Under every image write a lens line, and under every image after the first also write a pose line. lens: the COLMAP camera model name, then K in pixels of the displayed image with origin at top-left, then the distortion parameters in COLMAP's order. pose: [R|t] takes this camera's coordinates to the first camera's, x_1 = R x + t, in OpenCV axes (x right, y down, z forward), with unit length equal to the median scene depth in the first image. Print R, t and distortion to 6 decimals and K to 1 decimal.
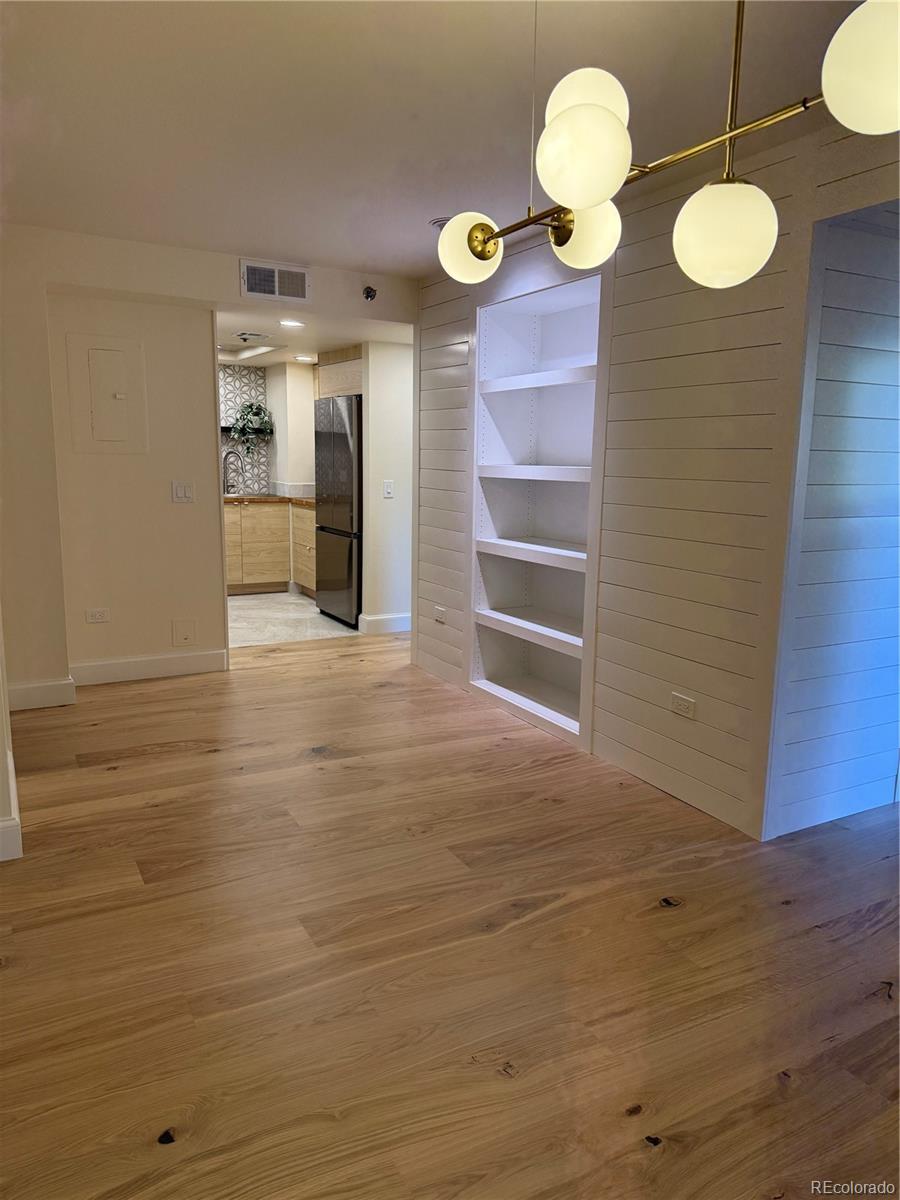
lens RADIAL K [[834.0, 0, 446.4], [0, 834.0, 607.0], [0, 0, 1]] dist [0.114172, -0.181684]
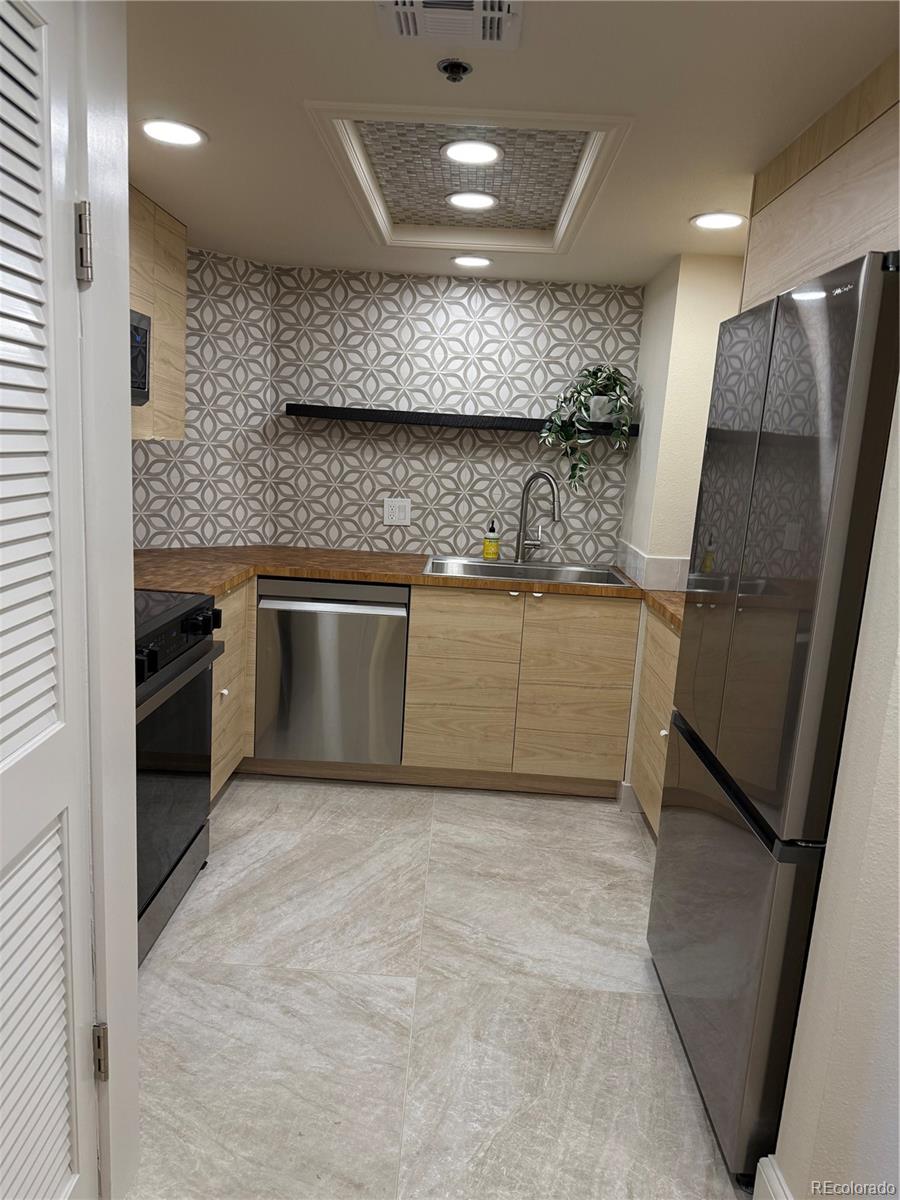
lens RADIAL K [[834.0, 0, 446.4], [0, 834.0, 607.0], [0, 0, 1]] dist [0.114172, -0.181684]
pose [[0.861971, 0.131029, -0.489733, -0.065582], [-0.135455, 0.990427, 0.026577, -0.116285], [0.488527, 0.043428, 0.871468, 0.574699]]
